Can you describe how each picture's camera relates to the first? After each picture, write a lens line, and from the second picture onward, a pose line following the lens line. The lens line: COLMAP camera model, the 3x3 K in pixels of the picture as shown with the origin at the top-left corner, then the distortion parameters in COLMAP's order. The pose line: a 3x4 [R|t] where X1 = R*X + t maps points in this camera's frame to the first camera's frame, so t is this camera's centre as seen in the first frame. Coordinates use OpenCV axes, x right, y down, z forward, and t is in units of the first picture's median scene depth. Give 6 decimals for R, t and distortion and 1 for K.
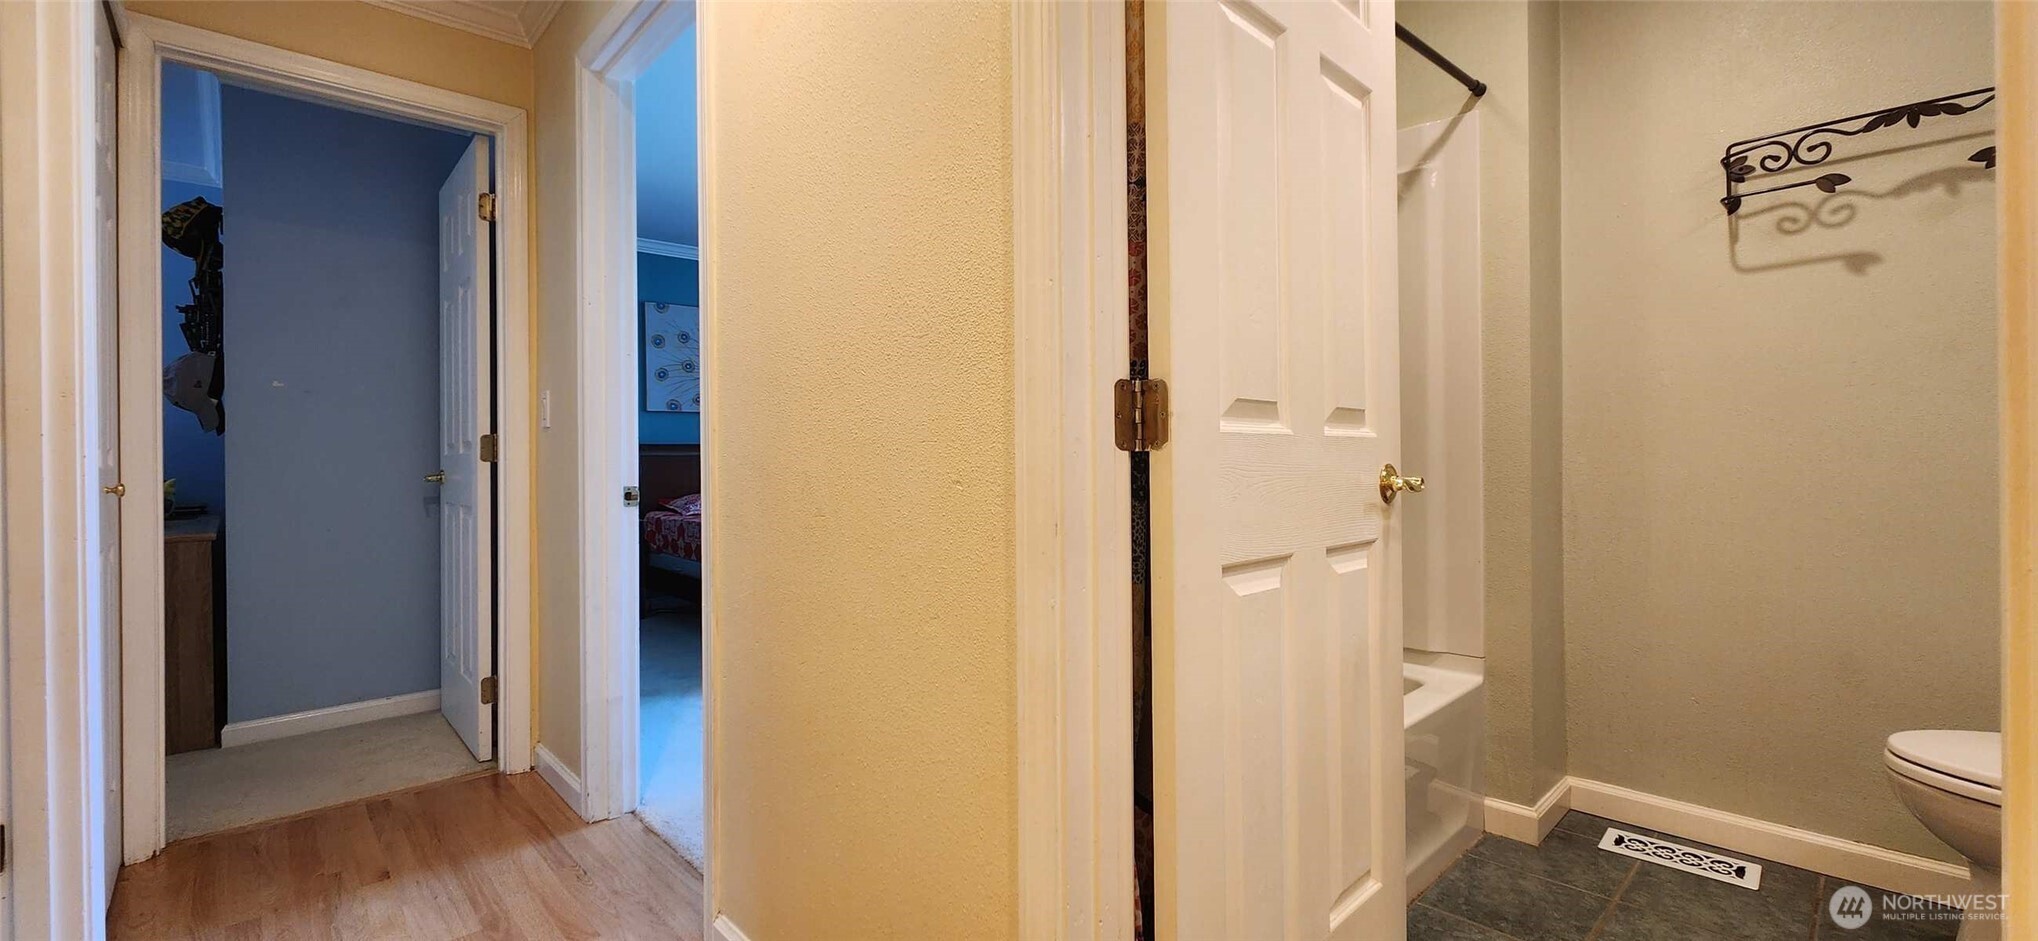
lens RADIAL K [[831.5, 0, 1031.9], [0, 831.5, 463.3], [0, 0, 1]] dist [-0.001990, -0.000322]
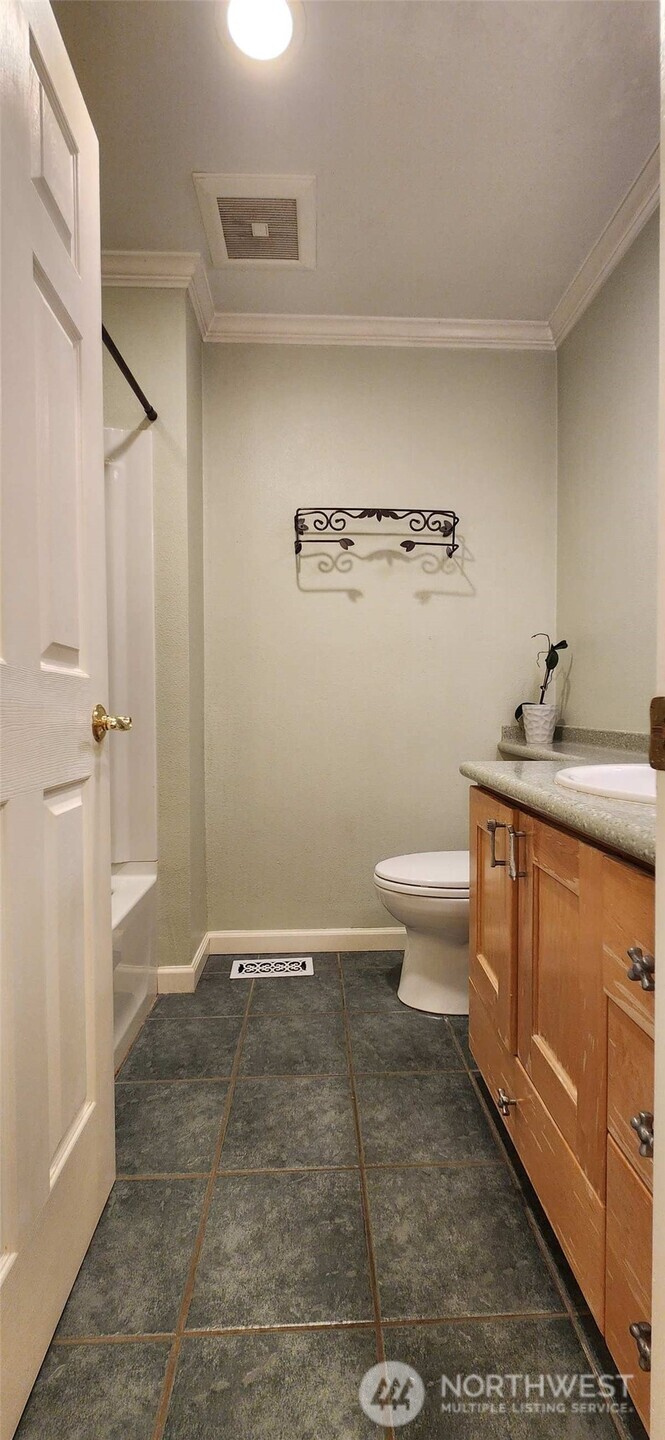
lens RADIAL K [[582.3, 0, 337.1], [0, 582.3, 725.2], [0, 0, 1]] dist [-0.000131, -0.000114]
pose [[0.655467, -0.009706, 0.755161, 0.051809], [-0.000273, 0.999914, 0.013090, 0.013492], [-0.755224, -0.008786, 0.655408, 0.218629]]
